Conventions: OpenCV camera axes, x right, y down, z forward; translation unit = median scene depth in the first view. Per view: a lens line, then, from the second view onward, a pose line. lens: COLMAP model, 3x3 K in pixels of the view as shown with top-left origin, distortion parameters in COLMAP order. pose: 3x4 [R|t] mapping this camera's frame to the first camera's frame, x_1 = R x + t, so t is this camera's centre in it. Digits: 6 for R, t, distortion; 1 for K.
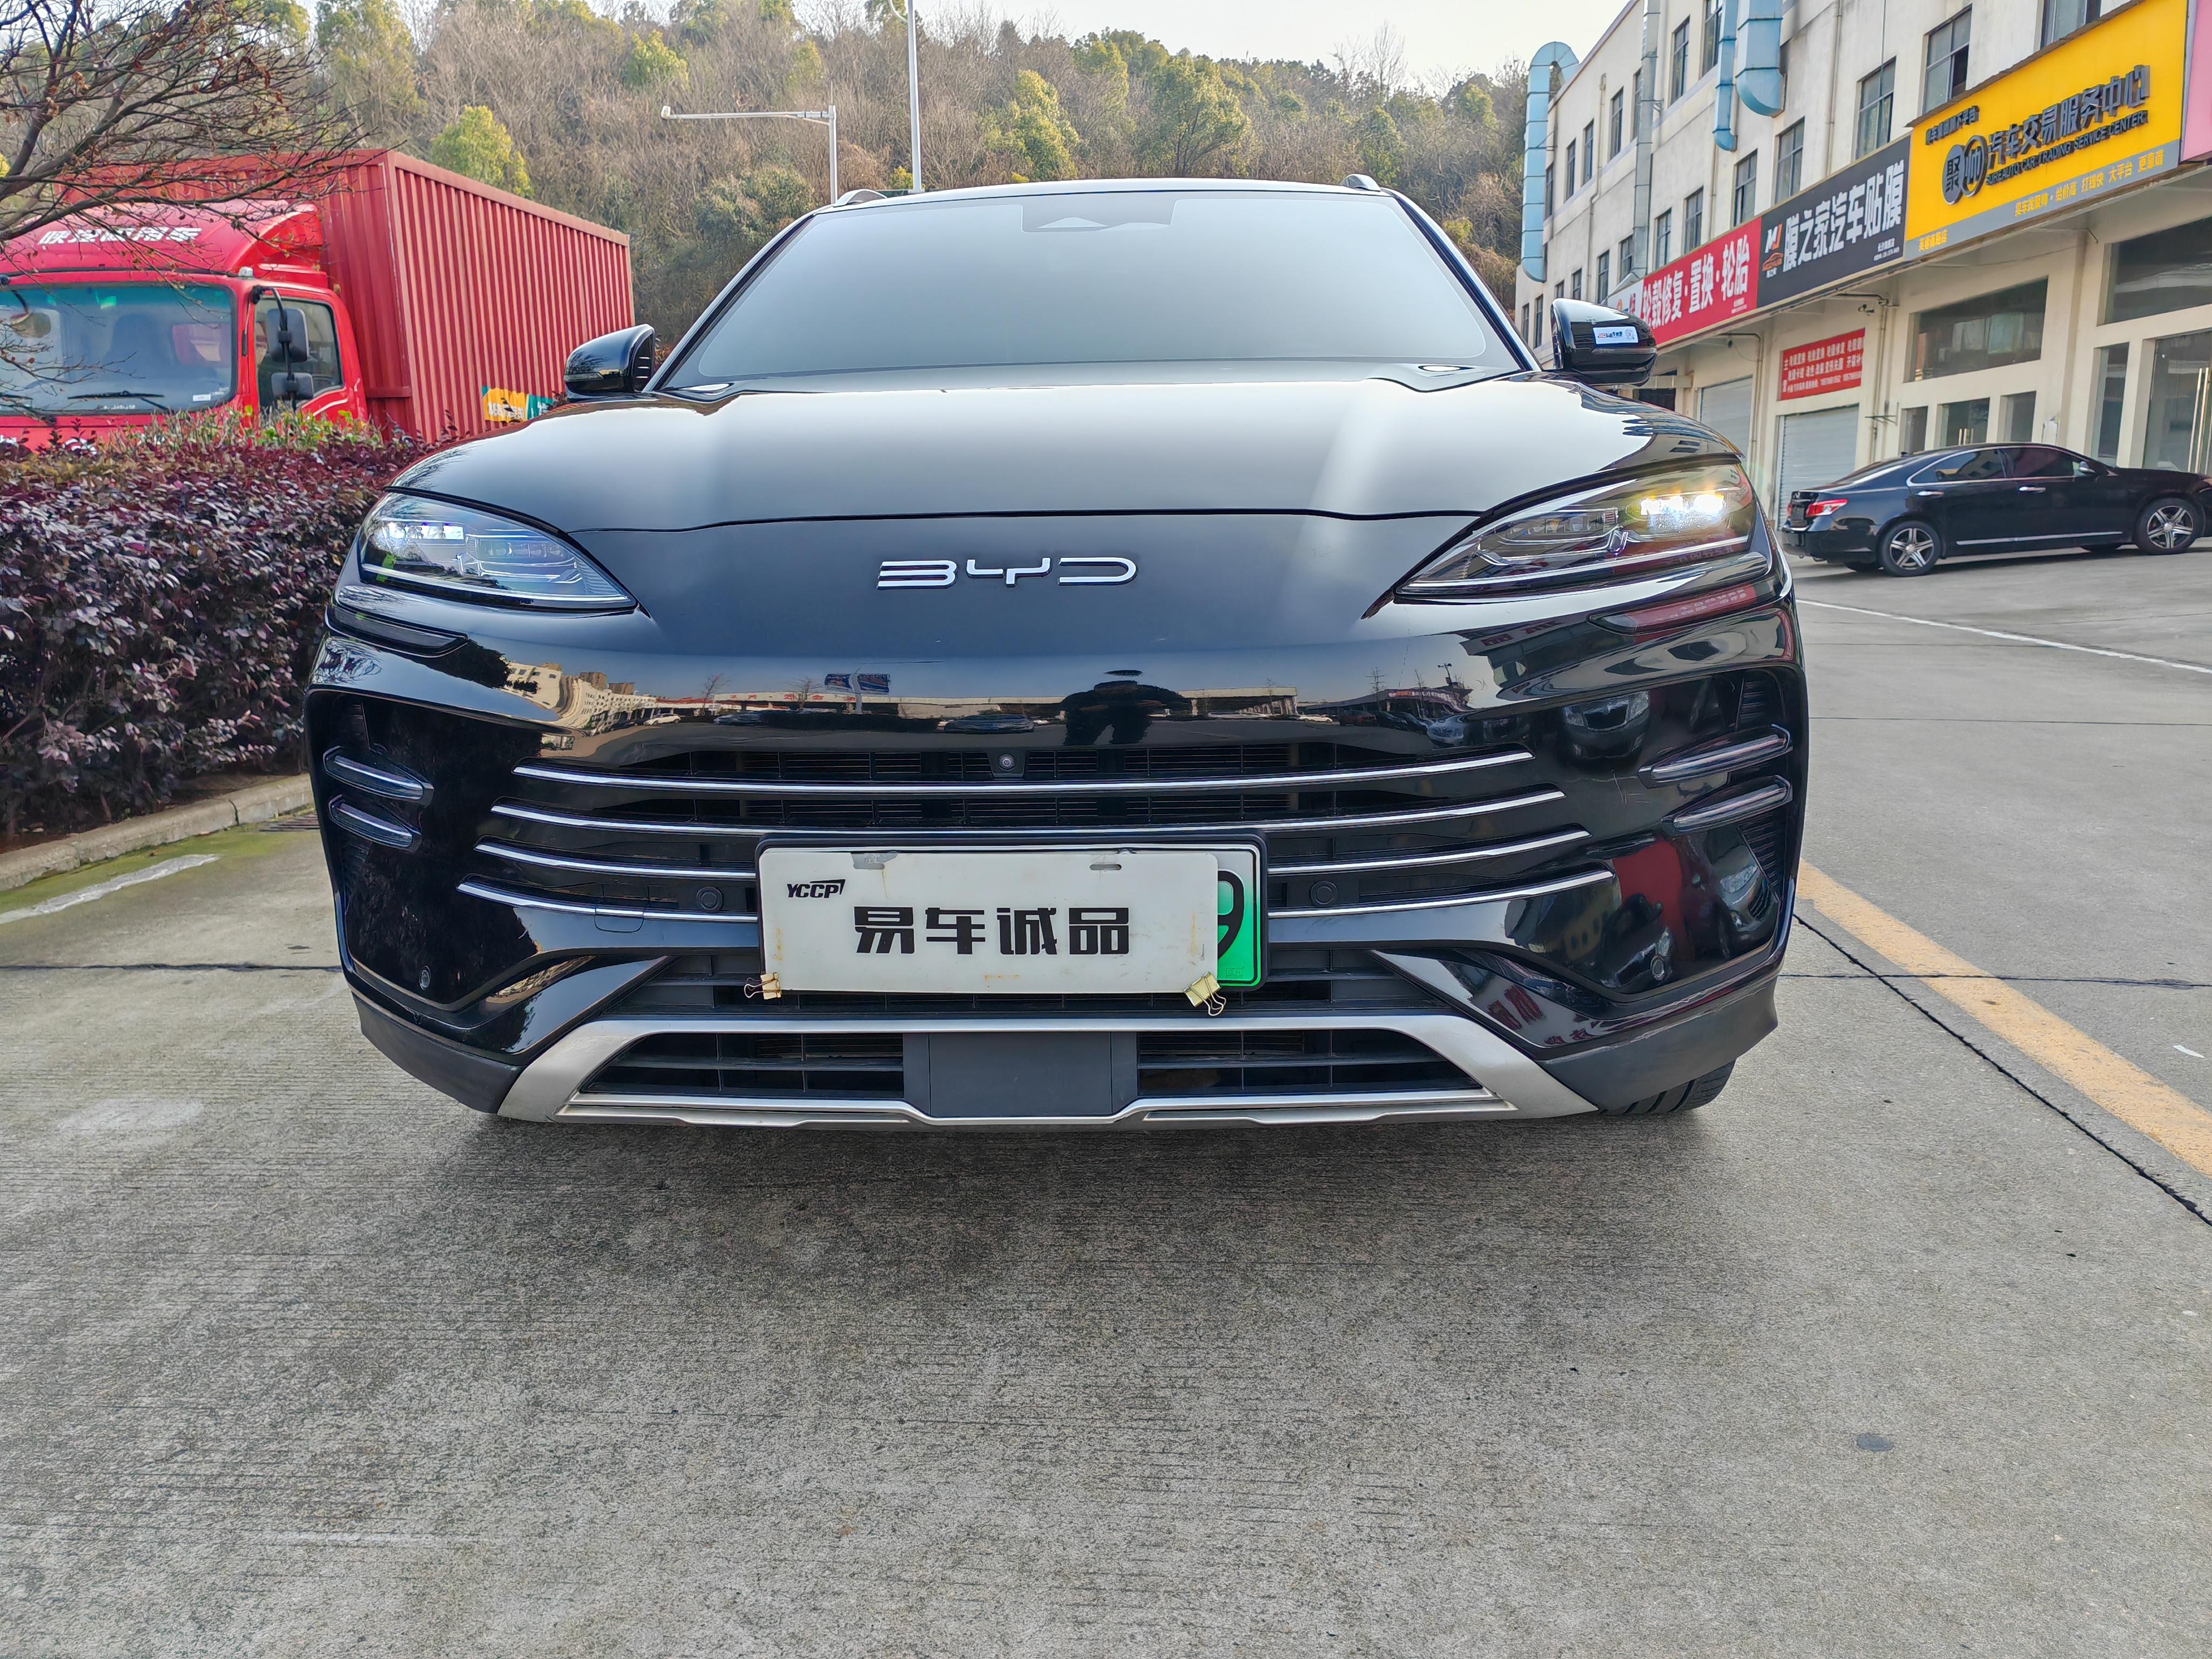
lens RADIAL K [[1711.4, 0, 1106.0], [0, 1711.4, 829.5], [0, 0, 1]] dist [-0.000267, 0.028591]
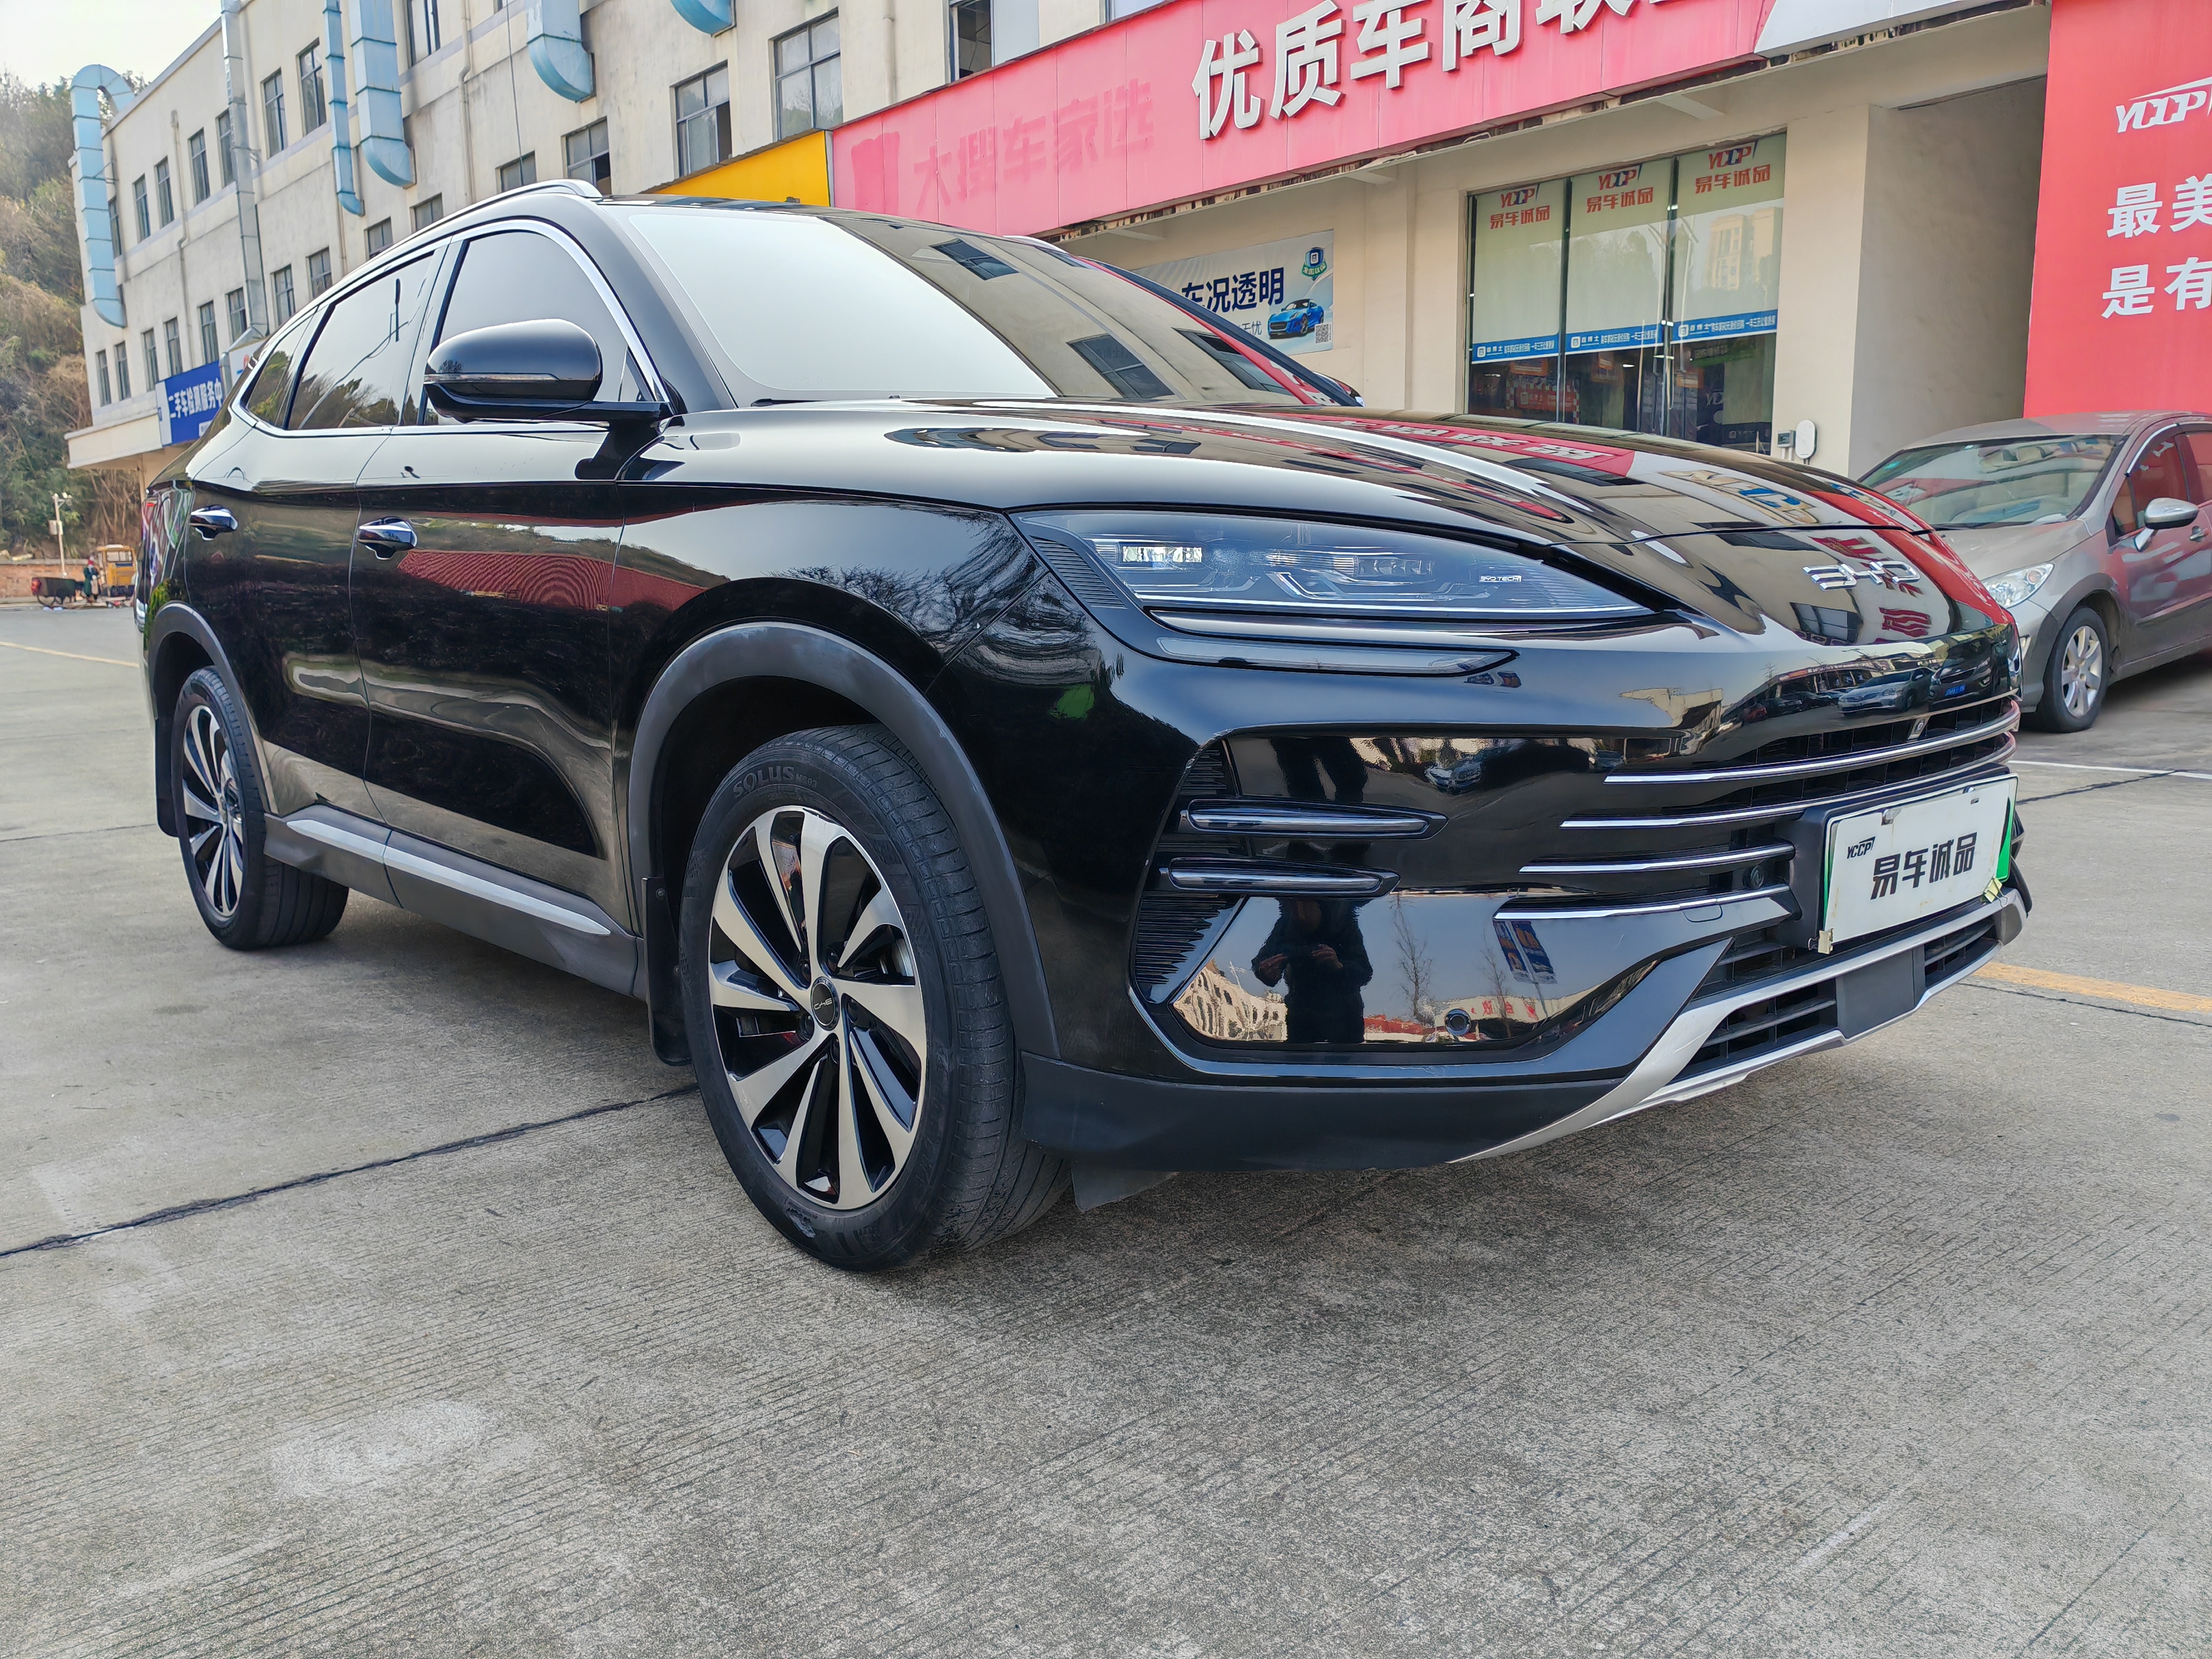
lens RADIAL K [[1711.4, 0, 1106.0], [0, 1711.4, 829.5], [0, 0, 1]] dist [-0.000267, 0.028591]
pose [[0.712988, -0.113077, 0.691998, -0.107536], [0.139663, 0.990038, 0.017880, -0.005630], [-0.687126, 0.083898, 0.721678, 0.041641]]
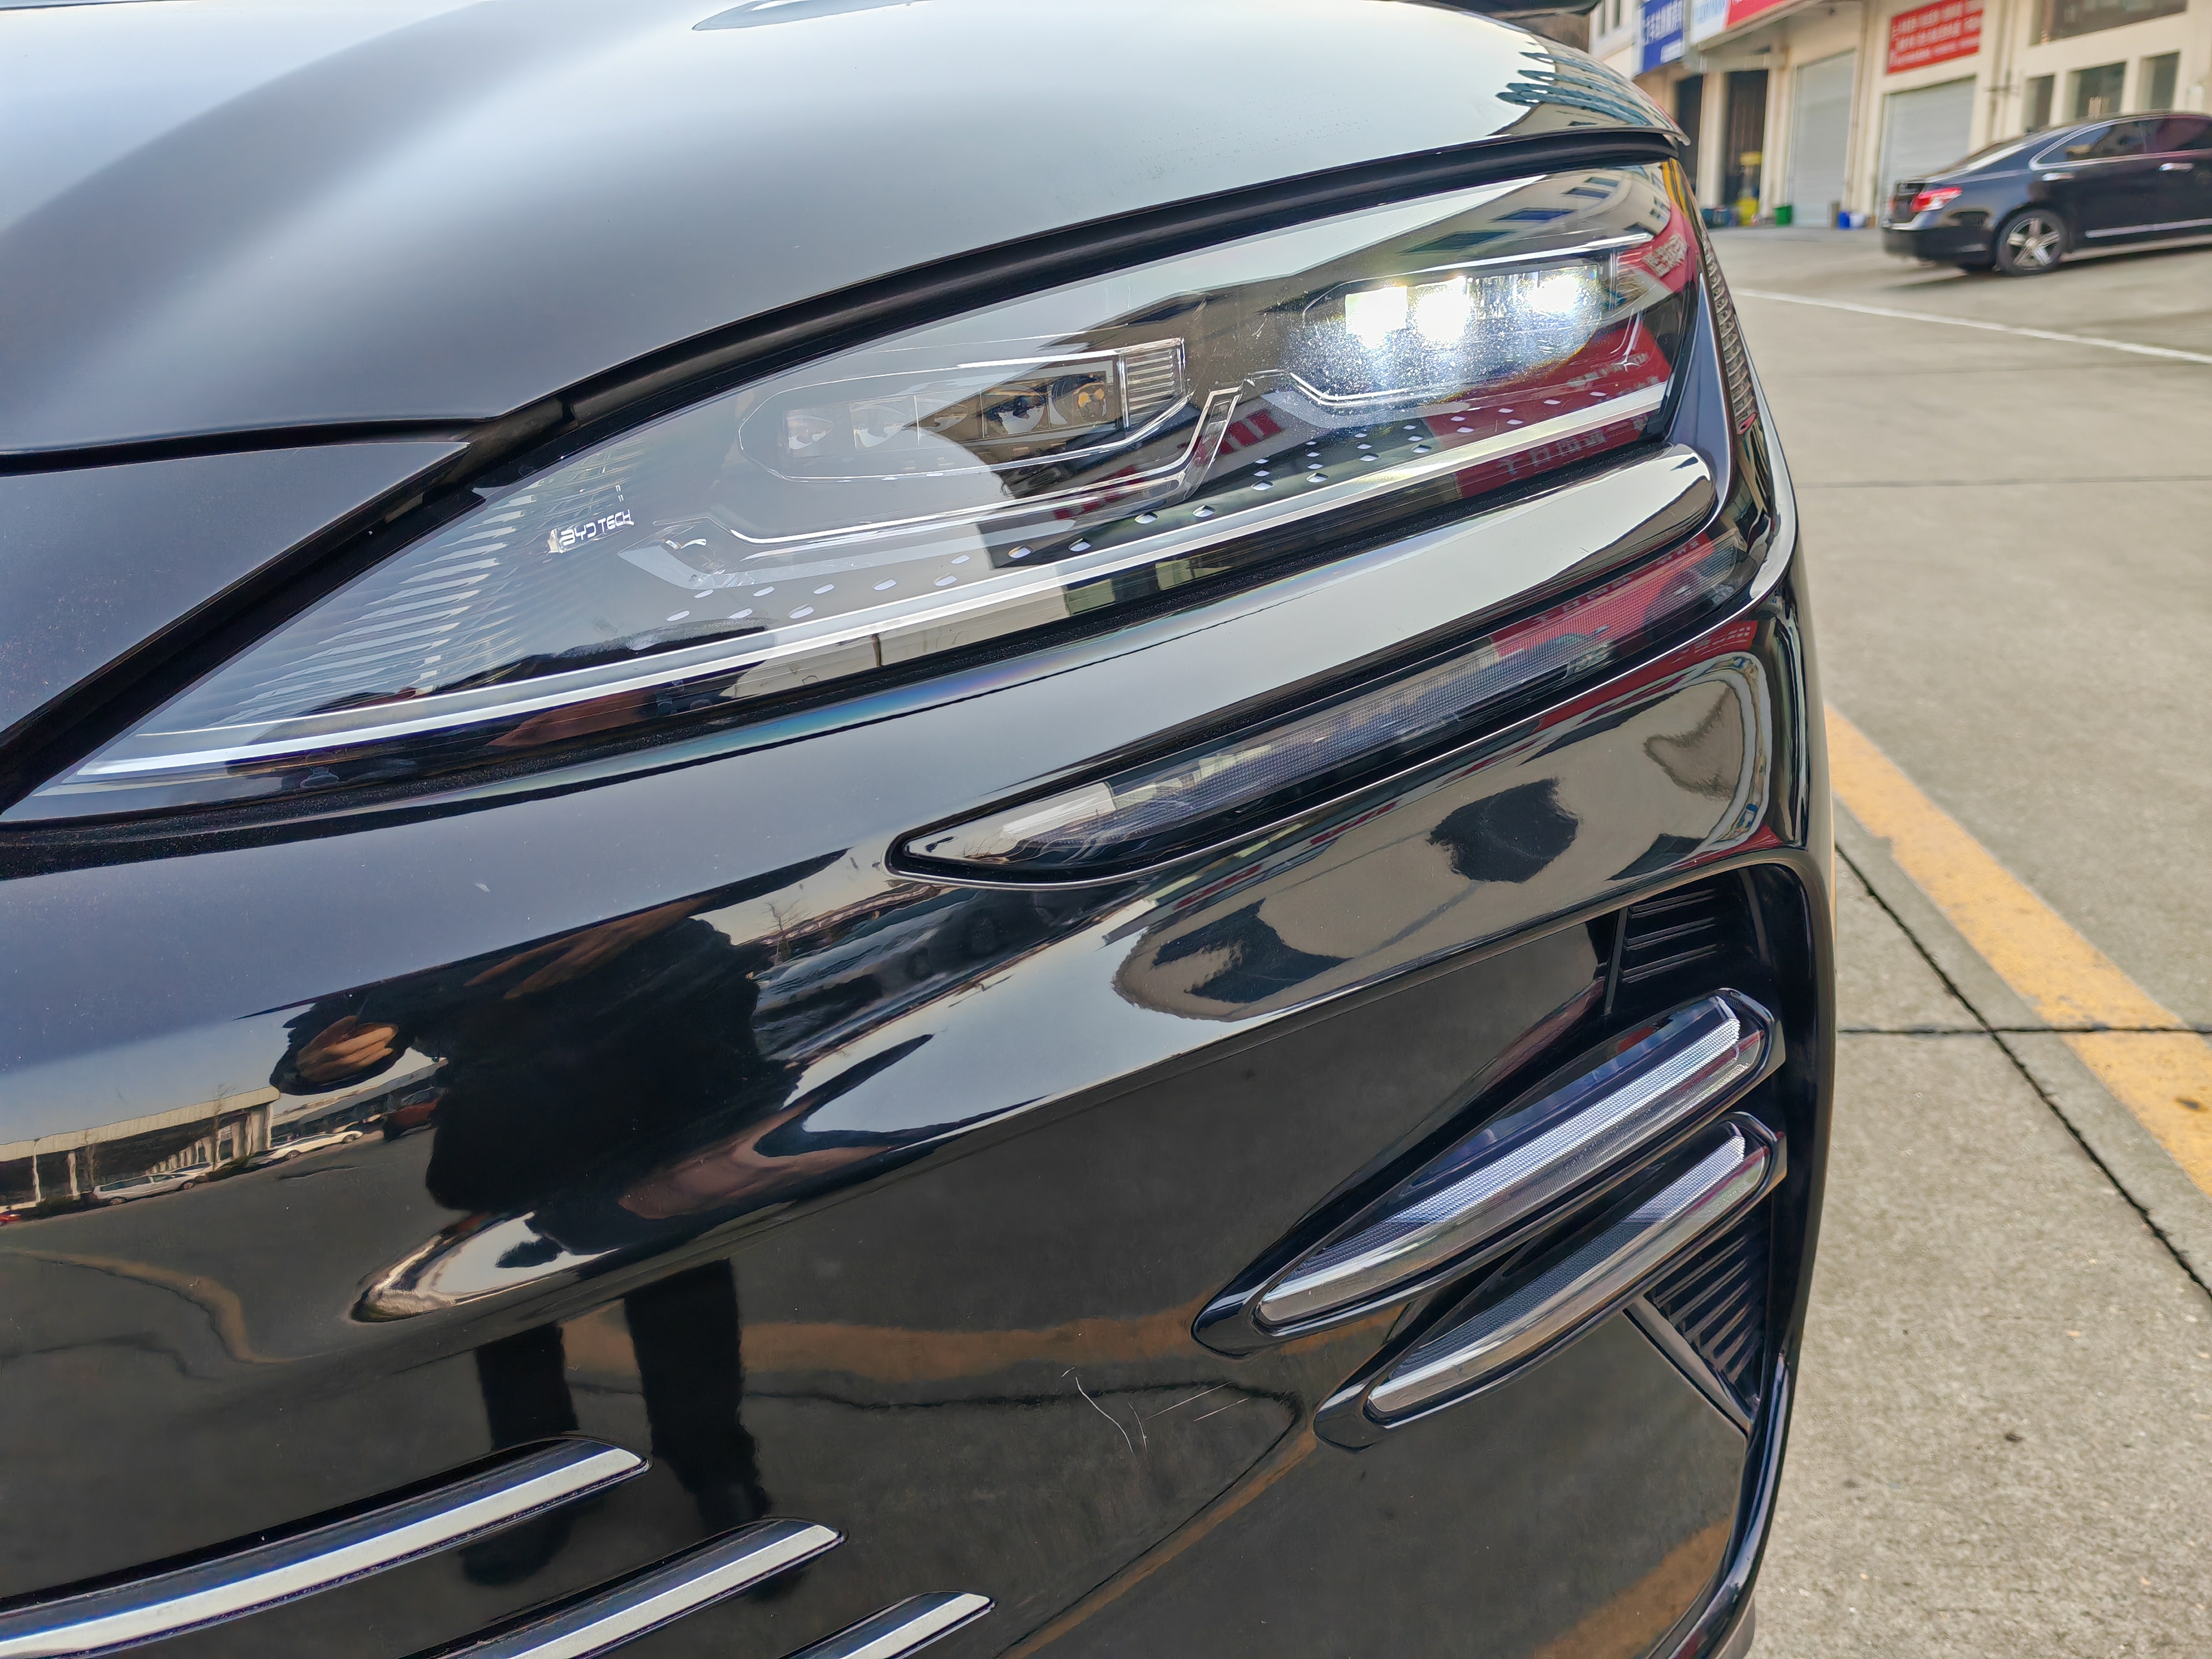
lens RADIAL K [[1728.8, 0, 1106.0], [0, 1728.8, 829.5], [0, 0, 1]] dist [0.034084, -0.031606]
pose [[0.998615, -0.031715, -0.041981, 0.026344], [0.037409, 0.989067, 0.142641, -0.013127], [0.036998, -0.144014, 0.988884, 0.061866]]
